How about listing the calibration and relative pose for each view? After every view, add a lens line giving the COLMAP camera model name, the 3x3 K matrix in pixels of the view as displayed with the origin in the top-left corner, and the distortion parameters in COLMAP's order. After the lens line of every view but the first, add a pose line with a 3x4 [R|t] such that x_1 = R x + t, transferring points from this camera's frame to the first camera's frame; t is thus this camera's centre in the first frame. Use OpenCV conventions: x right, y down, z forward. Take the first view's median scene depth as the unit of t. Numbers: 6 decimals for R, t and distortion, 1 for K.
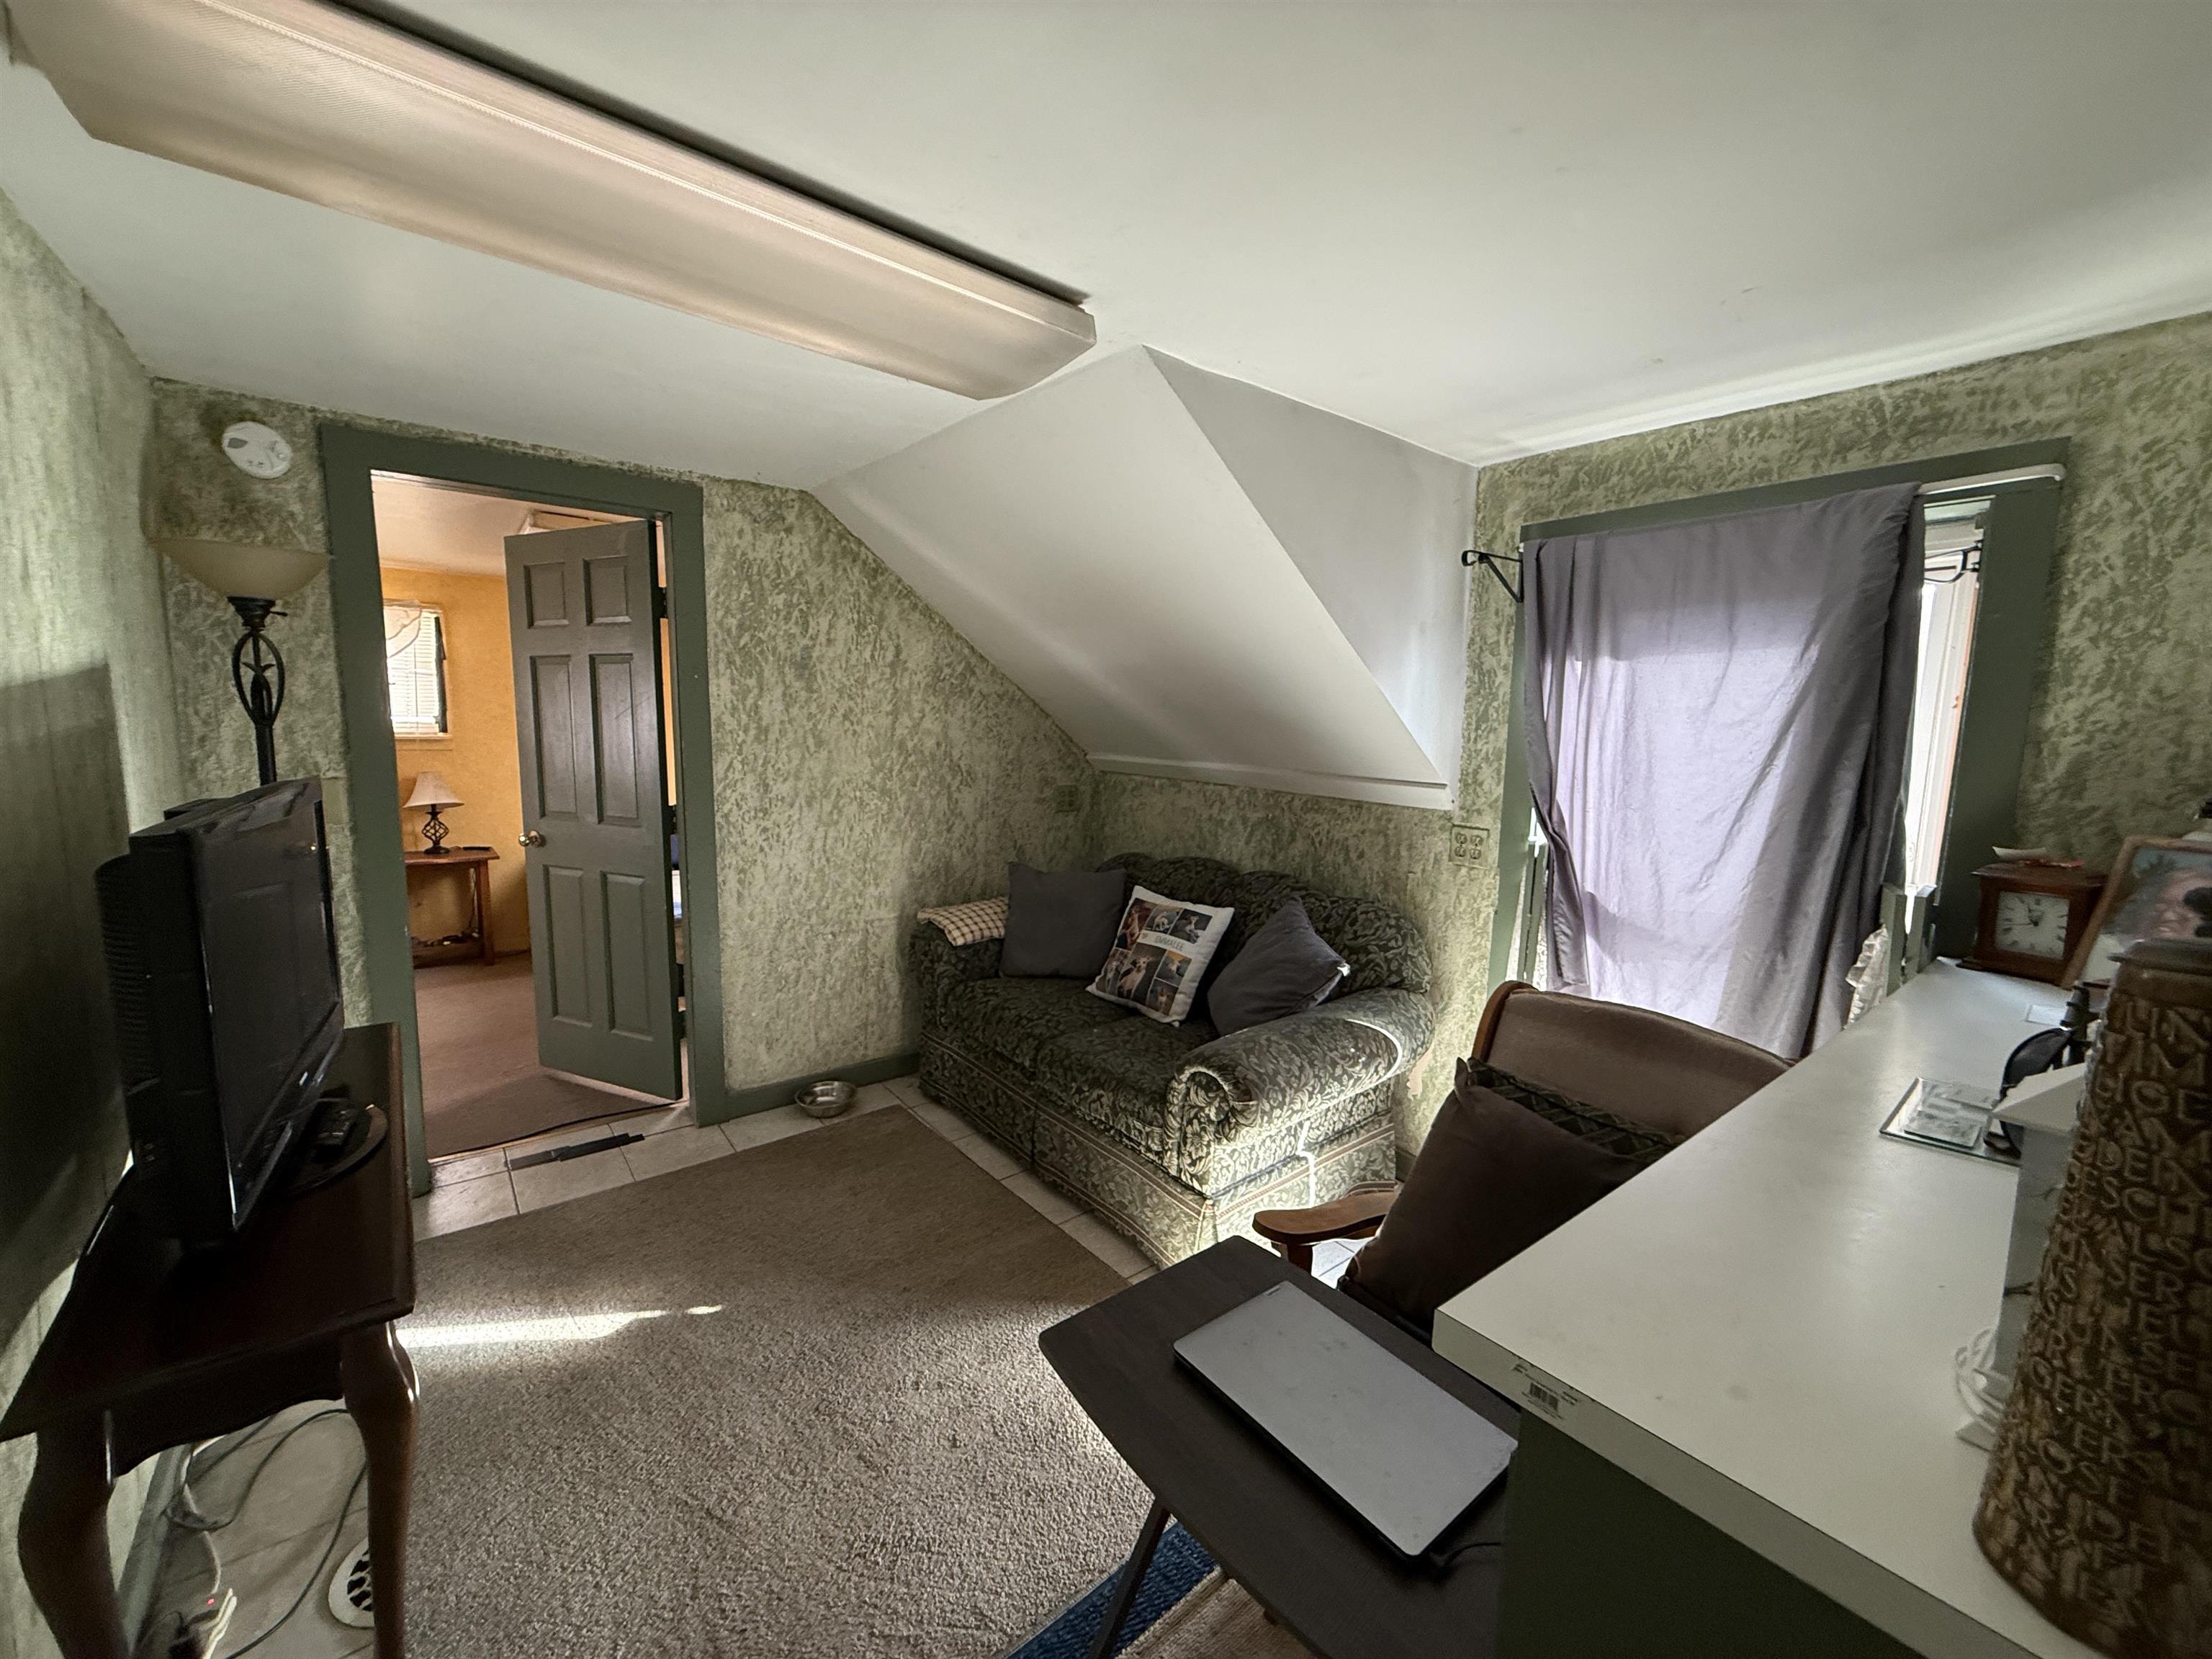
lens RADIAL K [[893.8, 0, 1095.6], [0, 893.8, 835.2], [0, 0, 1]] dist [0.007722, -0.000037]
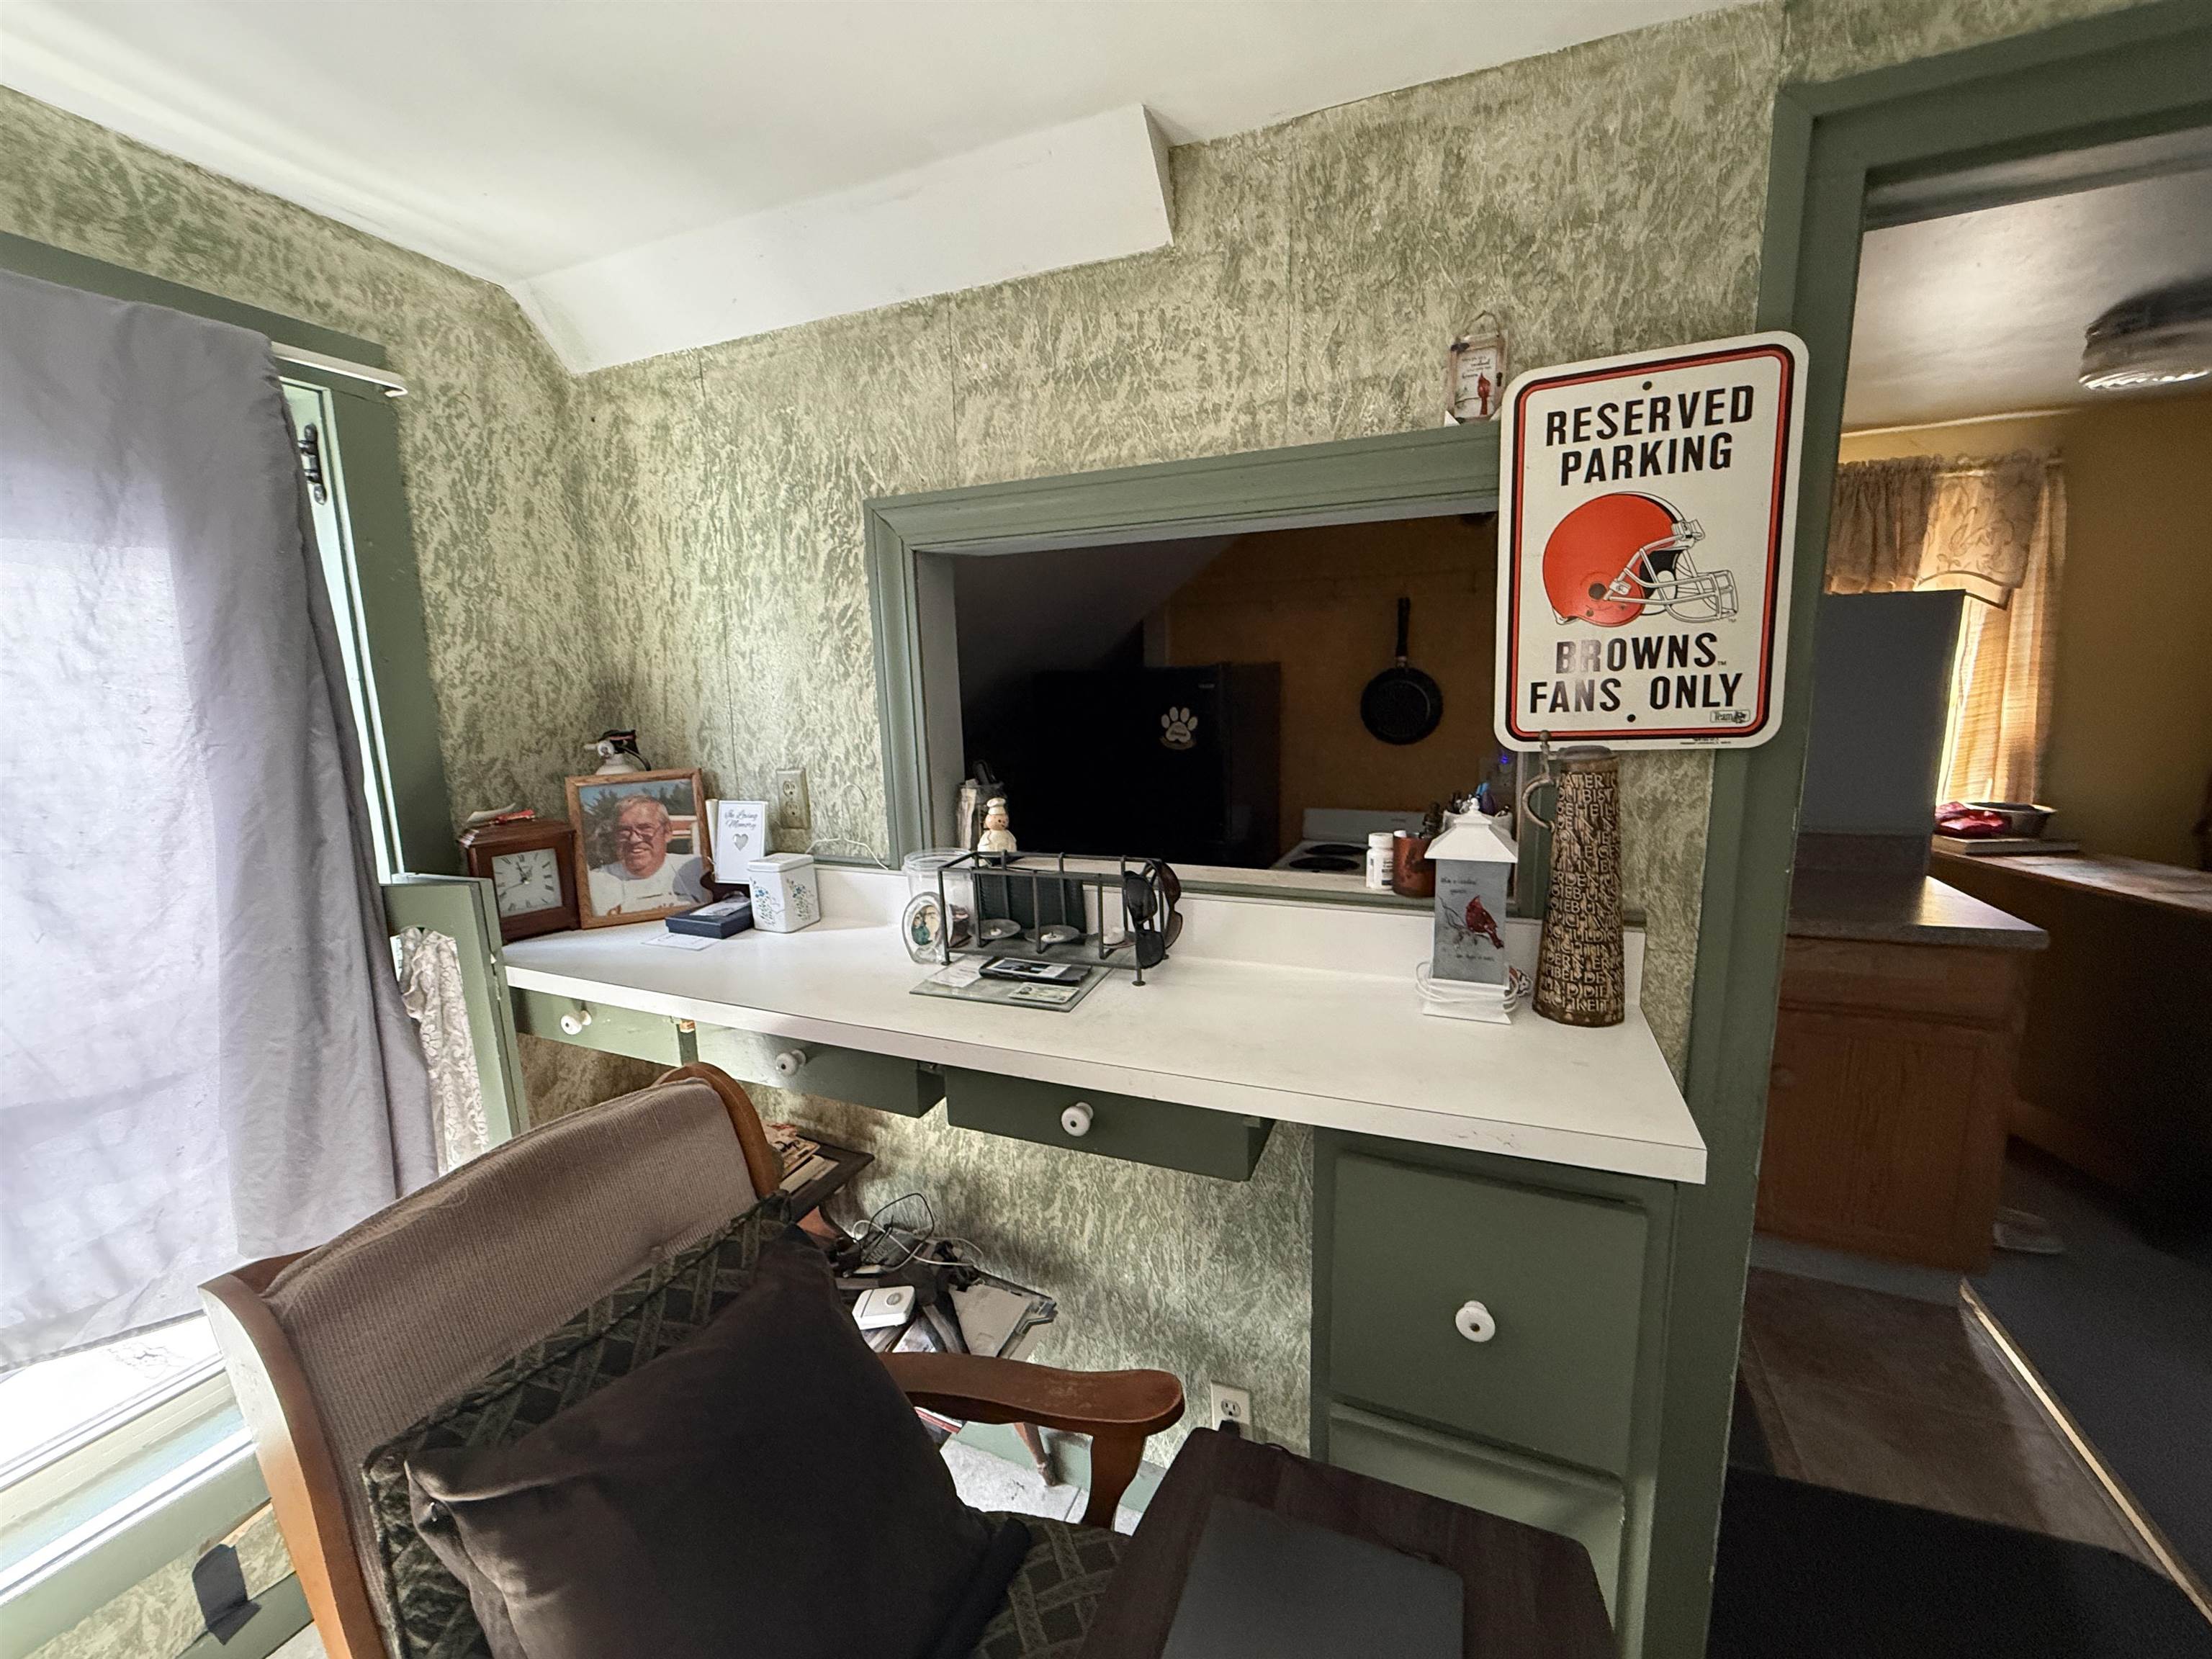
lens RADIAL K [[893.8, 0, 1101.6], [0, 893.8, 834.1], [0, 0, 1]] dist [0.007722, -0.000037]
pose [[-0.490442, -0.153340, 0.857877, -0.089632], [0.120633, 0.962976, 0.241091, -0.106638], [-0.863084, 0.221730, -0.453786, 0.869573]]
